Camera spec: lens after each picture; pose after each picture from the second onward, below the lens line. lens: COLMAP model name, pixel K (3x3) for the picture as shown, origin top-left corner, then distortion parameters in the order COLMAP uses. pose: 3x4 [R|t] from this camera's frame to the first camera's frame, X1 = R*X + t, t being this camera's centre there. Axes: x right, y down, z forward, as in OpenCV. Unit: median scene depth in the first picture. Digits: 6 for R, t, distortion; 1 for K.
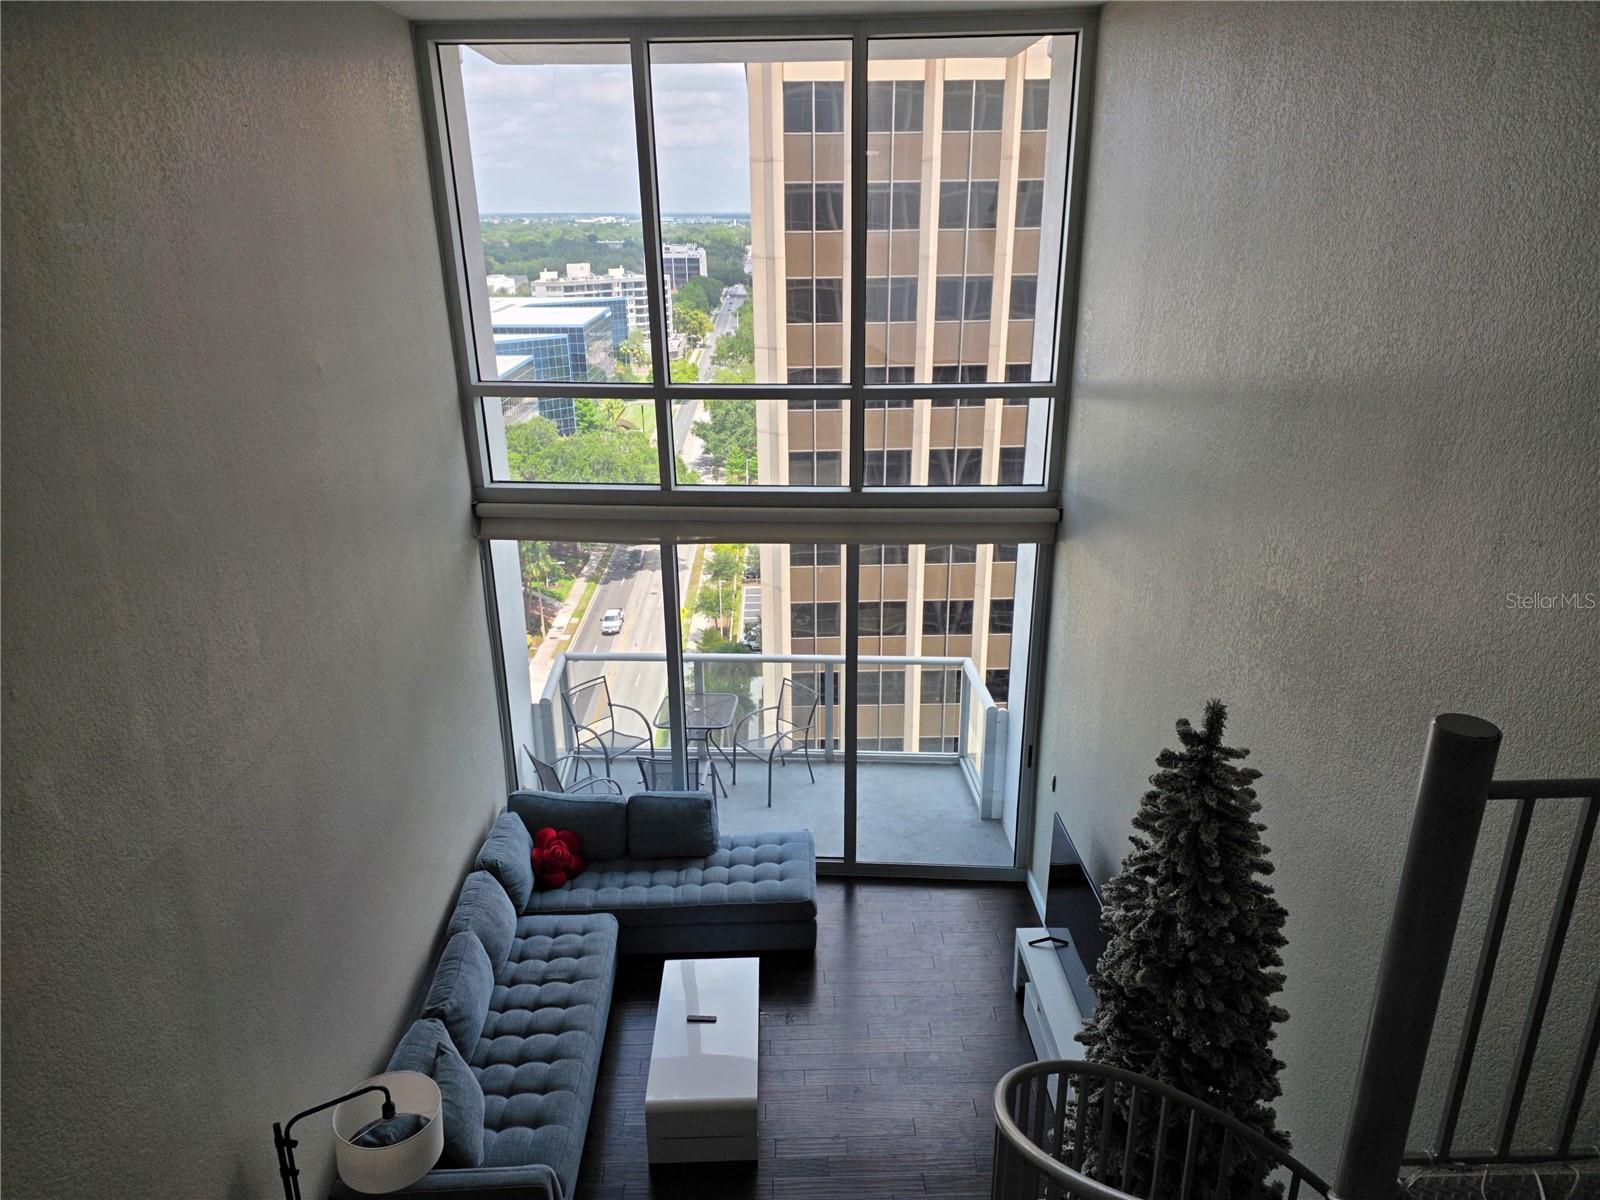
lens RADIAL K [[1077.7, 0, 800.0], [0, 1077.7, 600.0], [0, 0, 1]] dist [0.040702, -0.004690]
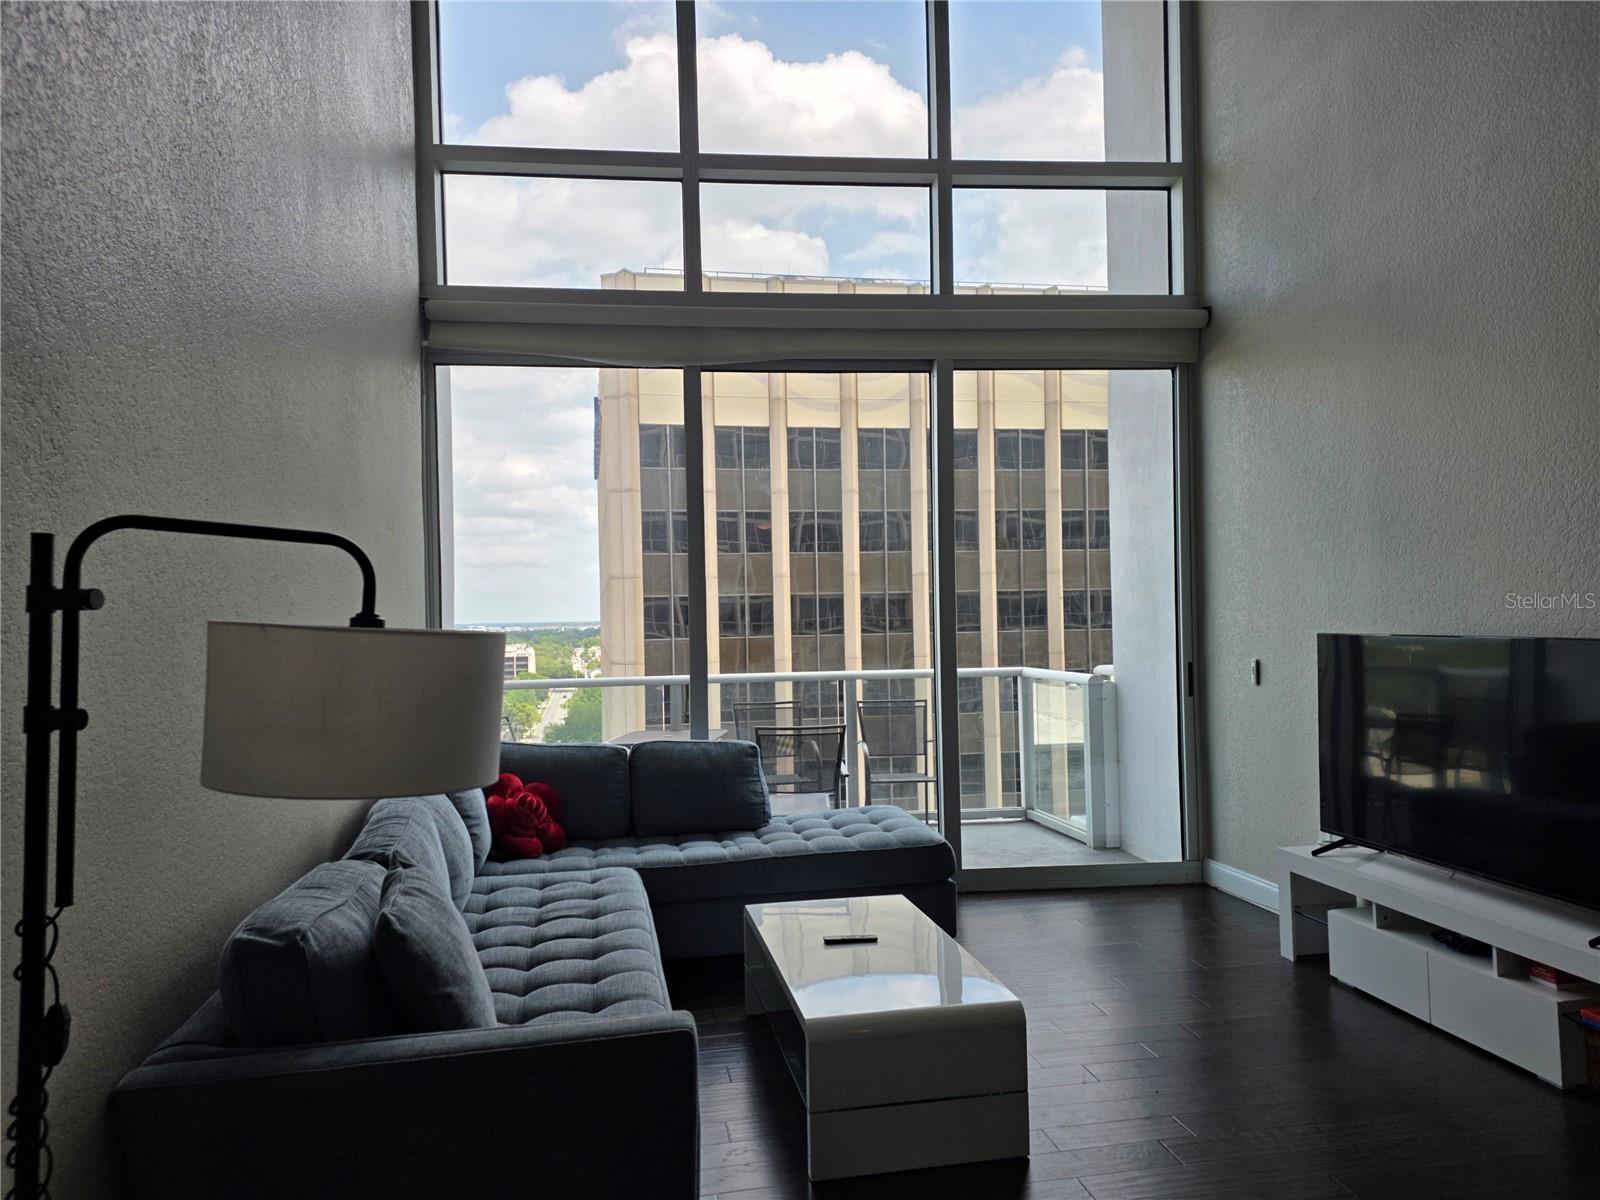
lens RADIAL K [[1077.7, 0, 800.0], [0, 1077.7, 600.0], [0, 0, 1]] dist [0.040702, -0.004690]
pose [[0.987346, -0.011806, 0.158143, -0.169286], [0.066005, 0.937336, -0.342117, 0.347870], [-0.144194, 0.348226, 0.926254, 0.371588]]
